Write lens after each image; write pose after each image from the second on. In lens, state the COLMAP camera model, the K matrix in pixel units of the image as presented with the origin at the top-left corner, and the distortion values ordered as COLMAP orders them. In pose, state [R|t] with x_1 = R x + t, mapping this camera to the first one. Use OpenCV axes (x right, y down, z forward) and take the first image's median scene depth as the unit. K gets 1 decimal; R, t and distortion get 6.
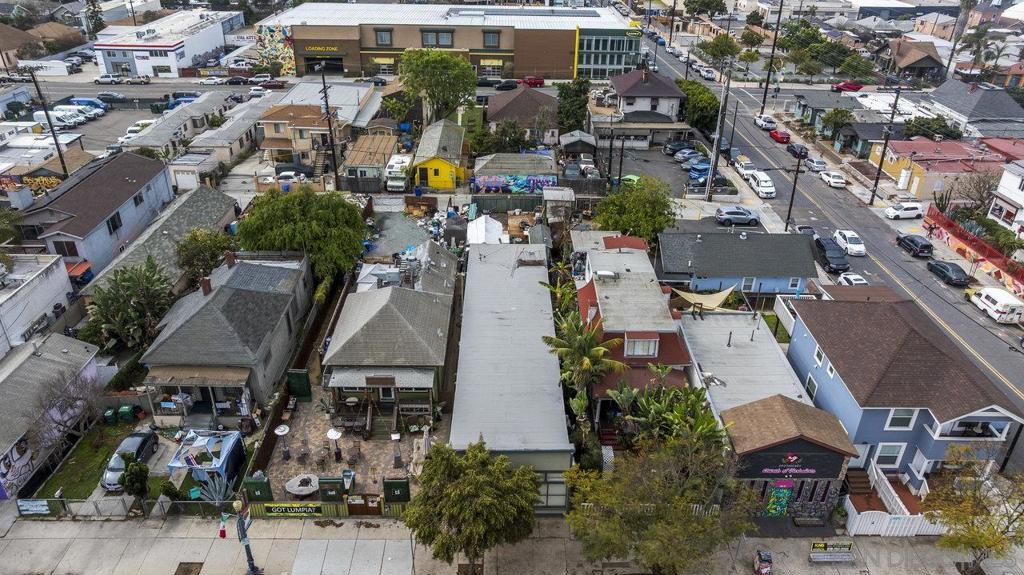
lens RADIAL K [[713.1, 0, 512.0], [0, 713.1, 287.5], [0, 0, 1]] dist [-0.041903, 0.043350]
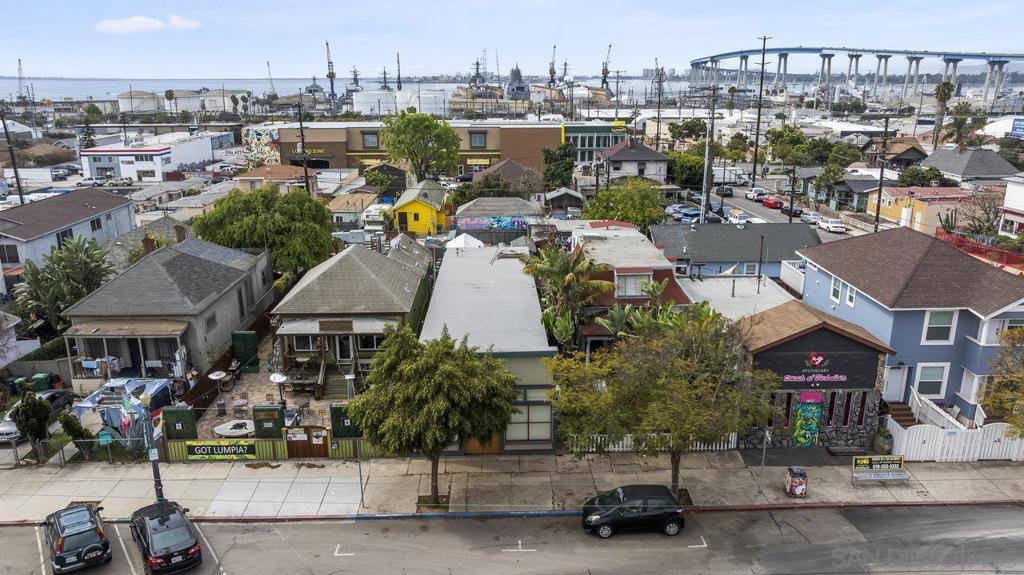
lens RADIAL K [[736.0, 0, 512.0], [0, 736.0, 287.5], [0, 0, 1]] dist [-0.037182, 0.034481]
pose [[0.999723, -0.022562, 0.006627, 0.015275], [0.023478, 0.973589, -0.227098, 0.178075], [-0.001328, 0.227190, 0.973849, 0.069109]]
